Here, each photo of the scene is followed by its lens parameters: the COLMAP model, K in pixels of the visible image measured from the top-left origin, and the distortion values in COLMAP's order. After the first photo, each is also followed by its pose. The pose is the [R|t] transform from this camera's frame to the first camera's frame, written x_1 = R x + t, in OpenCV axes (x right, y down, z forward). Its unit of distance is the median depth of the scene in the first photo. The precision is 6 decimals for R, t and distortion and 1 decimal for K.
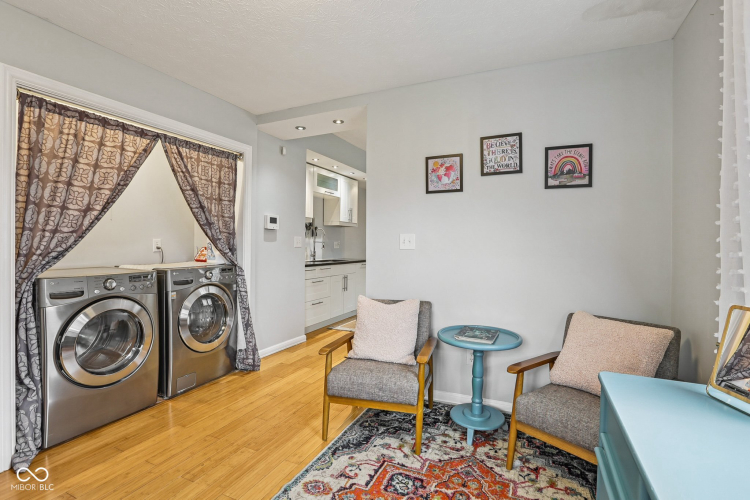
lens RADIAL K [[348.9, 0, 372.0], [0, 348.9, 244.0], [0, 0, 1]] dist [-0.042350, 0.007566]
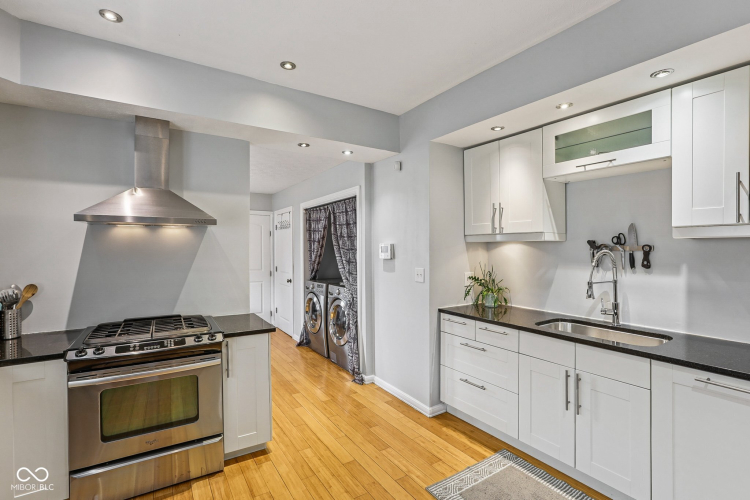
lens RADIAL K [[348.9, 0, 379.1], [0, 348.9, 254.8], [0, 0, 1]] dist [-0.042350, 0.007566]
pose [[-0.515965, 0.008164, -0.856571, 0.780090], [-0.006439, 0.999889, 0.013409, -0.096157], [0.856586, 0.012434, -0.515855, 2.185654]]
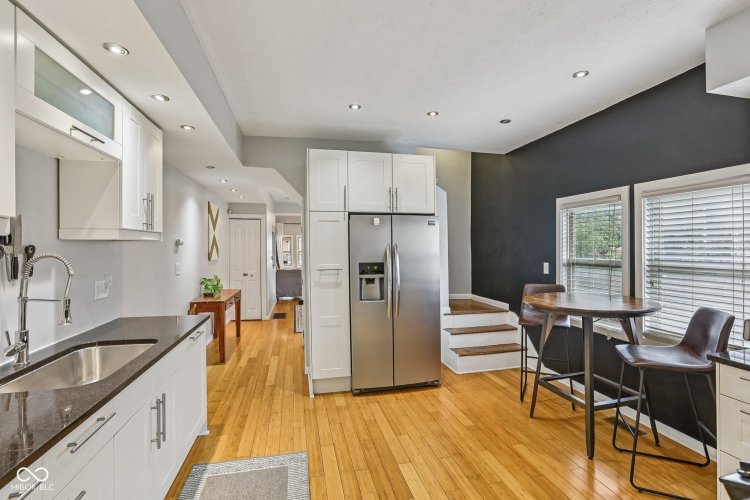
lens RADIAL K [[348.9, 0, 373.4], [0, 348.9, 244.7], [0, 0, 1]] dist [-0.042350, 0.007566]
pose [[0.792515, -0.010012, 0.609771, -0.236075], [0.011863, 0.999929, 0.001001, -0.109939], [-0.609737, 0.006440, 0.792577, 1.360973]]
